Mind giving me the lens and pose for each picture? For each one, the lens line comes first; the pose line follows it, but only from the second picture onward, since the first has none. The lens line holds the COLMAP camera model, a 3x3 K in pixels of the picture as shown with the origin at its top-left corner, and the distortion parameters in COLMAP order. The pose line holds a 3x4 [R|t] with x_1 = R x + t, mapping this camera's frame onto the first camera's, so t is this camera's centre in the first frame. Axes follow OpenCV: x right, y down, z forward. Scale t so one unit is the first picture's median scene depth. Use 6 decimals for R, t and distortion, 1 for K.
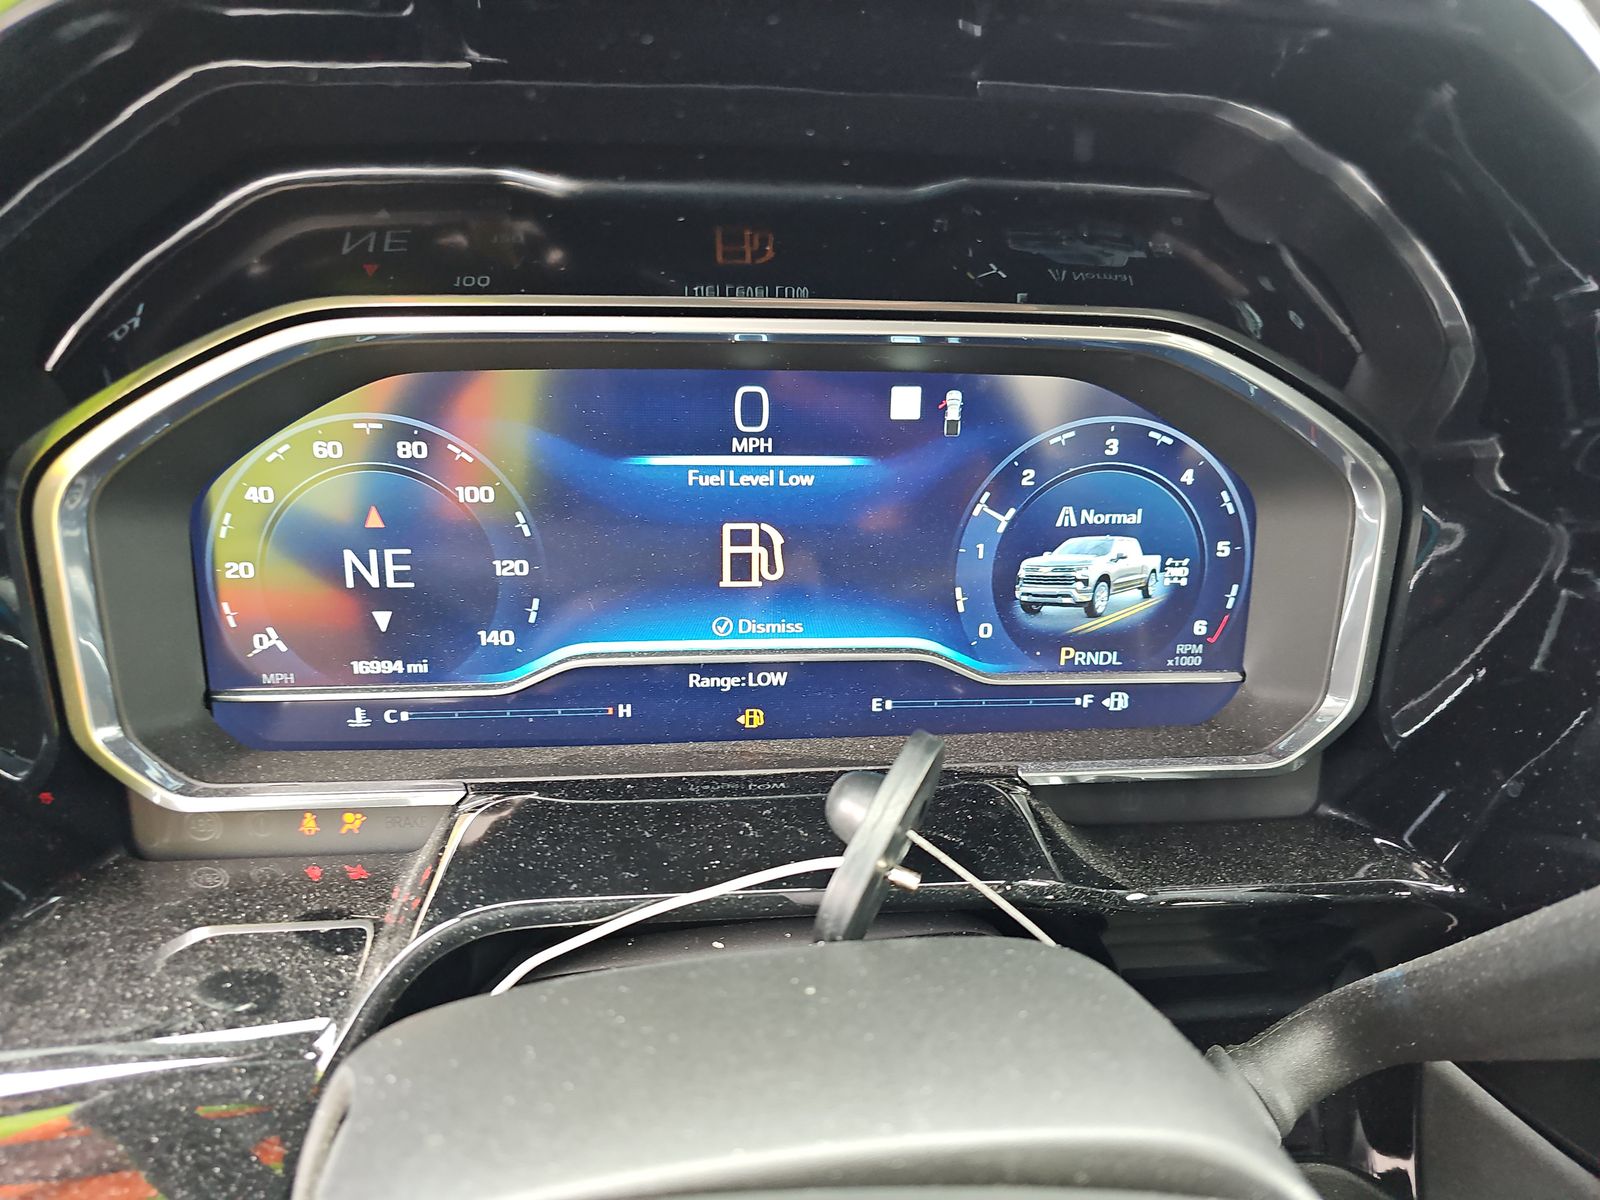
lens RADIAL K [[1033.6, 0, 799.1], [0, 1033.6, 600.9], [0, 0, 1]] dist [-0.008174, -0.006525]
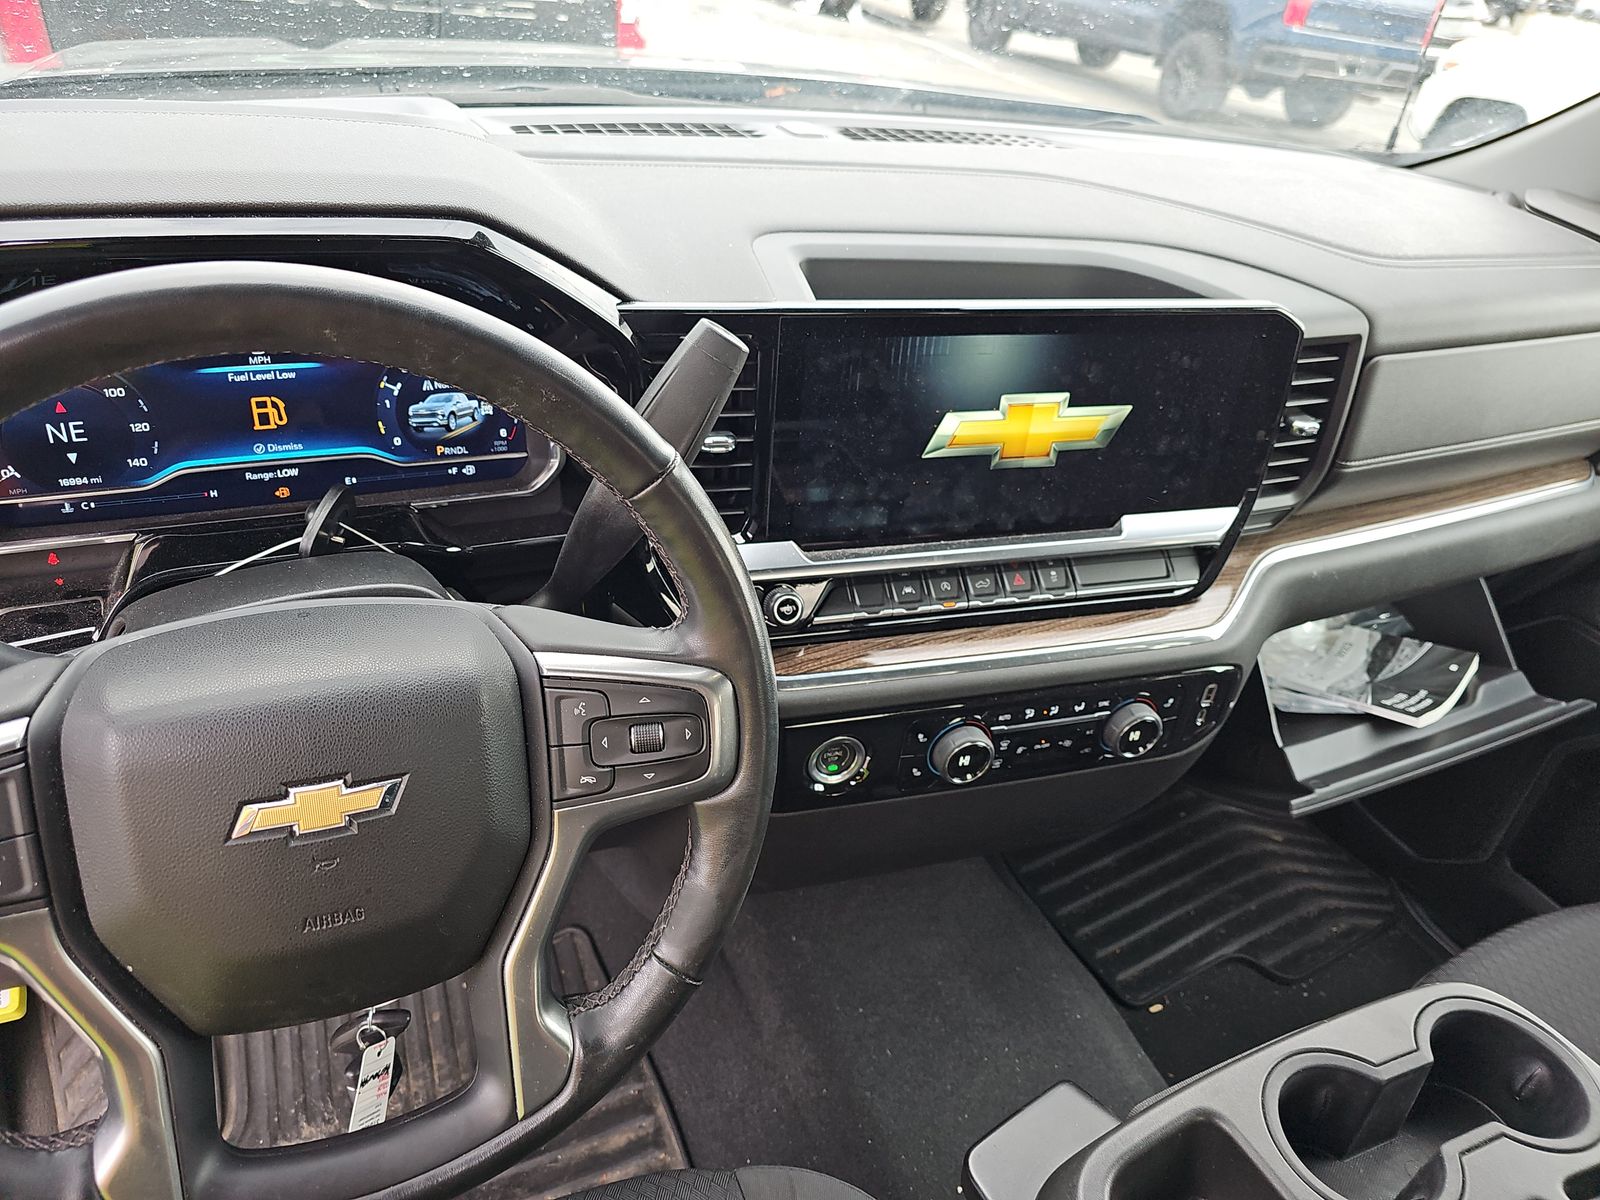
lens RADIAL K [[1033.6, 0, 795.9], [0, 1033.6, 606.3], [0, 0, 1]] dist [-0.008174, -0.006525]
pose [[0.938574, -0.121597, 0.322945, 0.230828], [0.056941, 0.977604, 0.202603, -0.023215], [-0.340348, -0.171769, 0.924477, -1.333290]]
